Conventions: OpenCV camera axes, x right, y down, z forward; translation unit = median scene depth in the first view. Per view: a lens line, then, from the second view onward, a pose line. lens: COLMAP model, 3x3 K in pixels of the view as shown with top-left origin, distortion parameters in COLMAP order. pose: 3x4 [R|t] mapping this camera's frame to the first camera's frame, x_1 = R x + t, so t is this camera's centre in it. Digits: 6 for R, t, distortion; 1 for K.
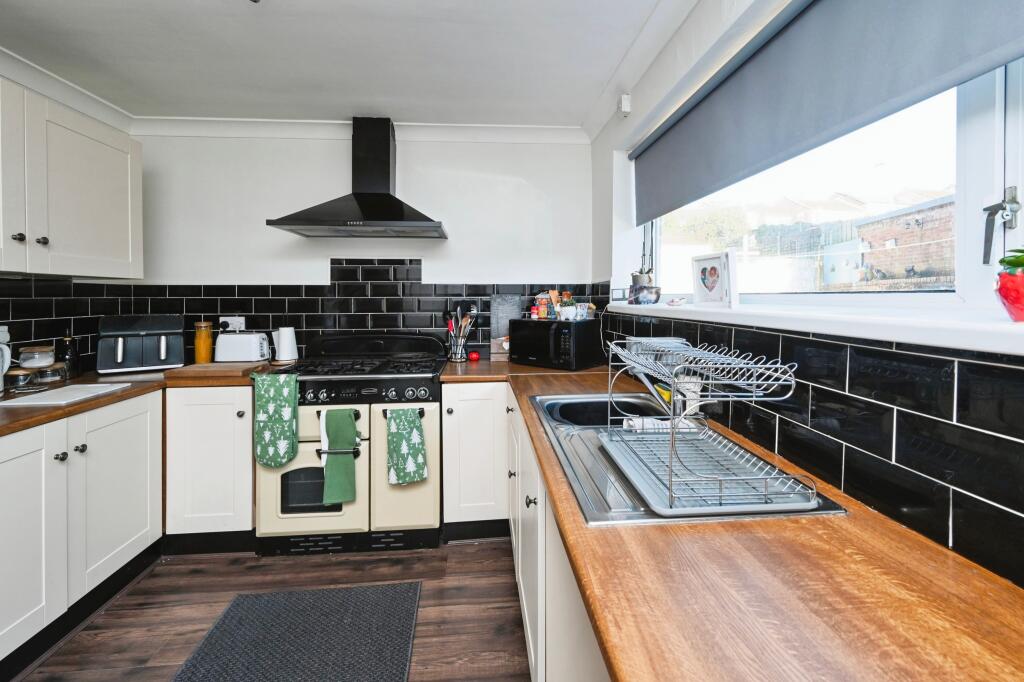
lens RADIAL K [[429.9, 0, 516.8], [0, 429.9, 299.0], [0, 0, 1]] dist [0.000663, 0.000242]
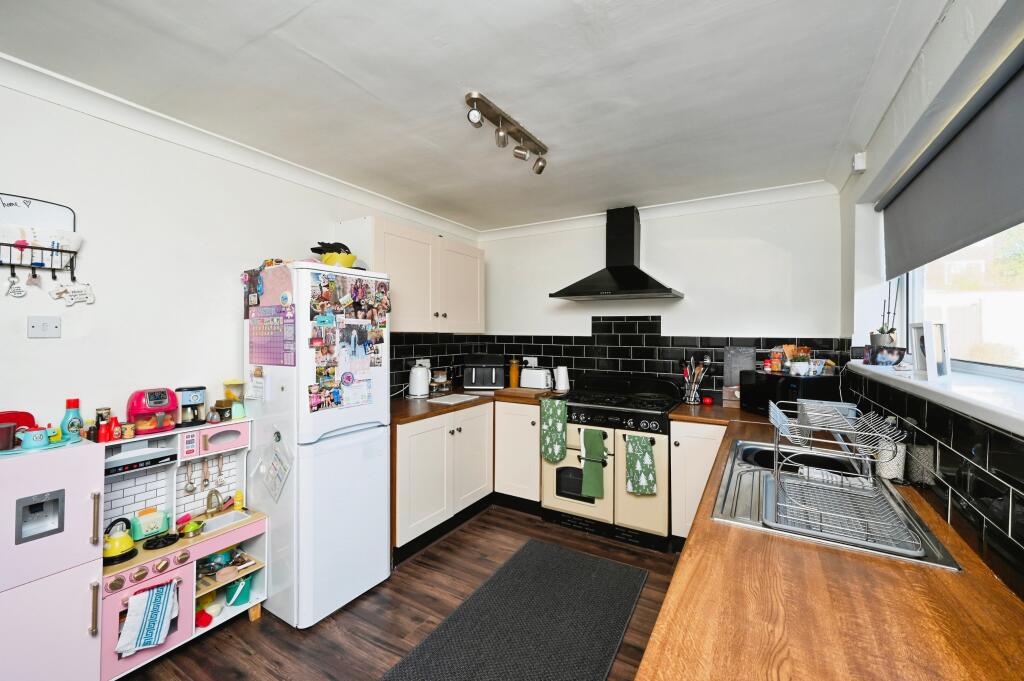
lens RADIAL K [[417.1, 0, 512.0], [0, 417.1, 340.5], [0, 0, 1]] dist [0.000344, 0.000120]
pose [[0.803163, 0.015756, -0.595551, 0.166876], [-0.007387, 0.999837, 0.016490, -0.047424], [0.595713, -0.008845, 0.803148, -0.221409]]
